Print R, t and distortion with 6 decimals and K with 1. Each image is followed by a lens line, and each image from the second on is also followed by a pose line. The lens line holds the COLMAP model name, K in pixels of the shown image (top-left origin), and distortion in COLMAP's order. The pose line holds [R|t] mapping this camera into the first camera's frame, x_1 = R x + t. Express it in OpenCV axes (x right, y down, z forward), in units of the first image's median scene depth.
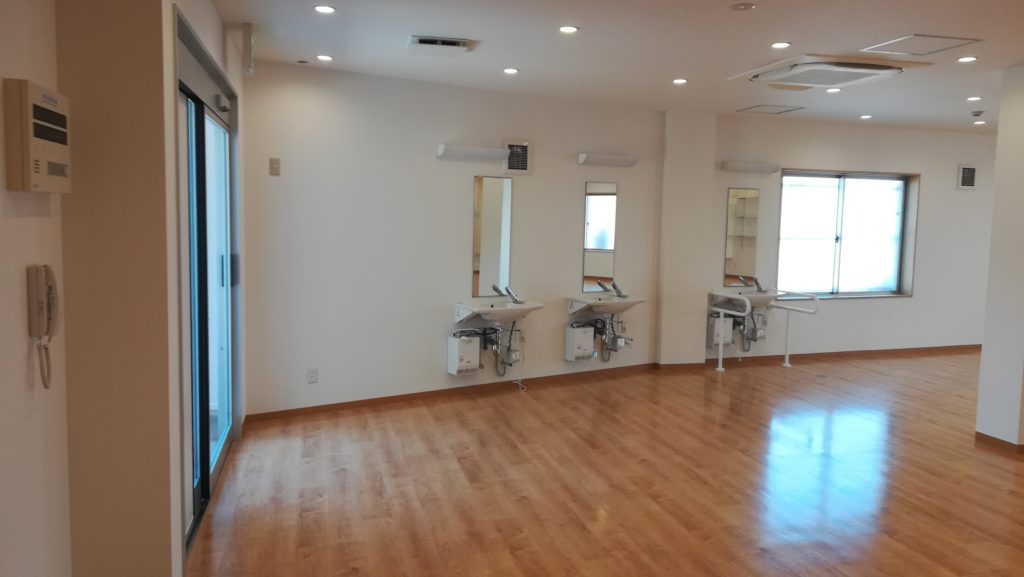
lens RADIAL K [[782.6, 0, 514.8], [0, 782.6, 286.5], [0, 0, 1]] dist [0.058137, -0.084235]
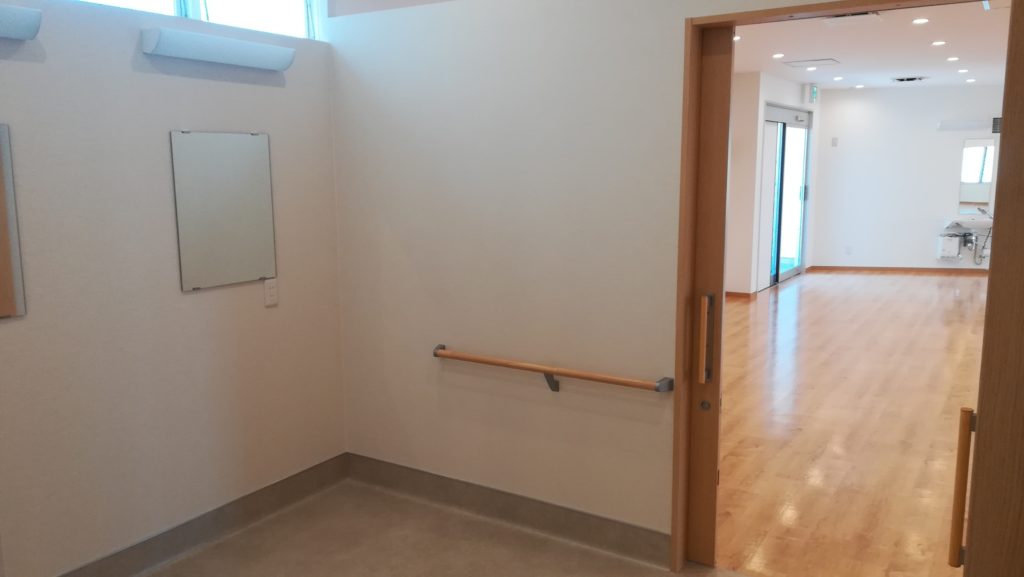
lens RADIAL K [[782.6, 0, 514.8], [0, 782.6, 286.5], [0, 0, 1]] dist [0.058137, -0.084235]
pose [[0.700729, 0.082878, -0.708597, 0.492231], [-0.042483, 0.996314, 0.074518, 0.083462], [0.712161, -0.022114, 0.701667, -0.842857]]
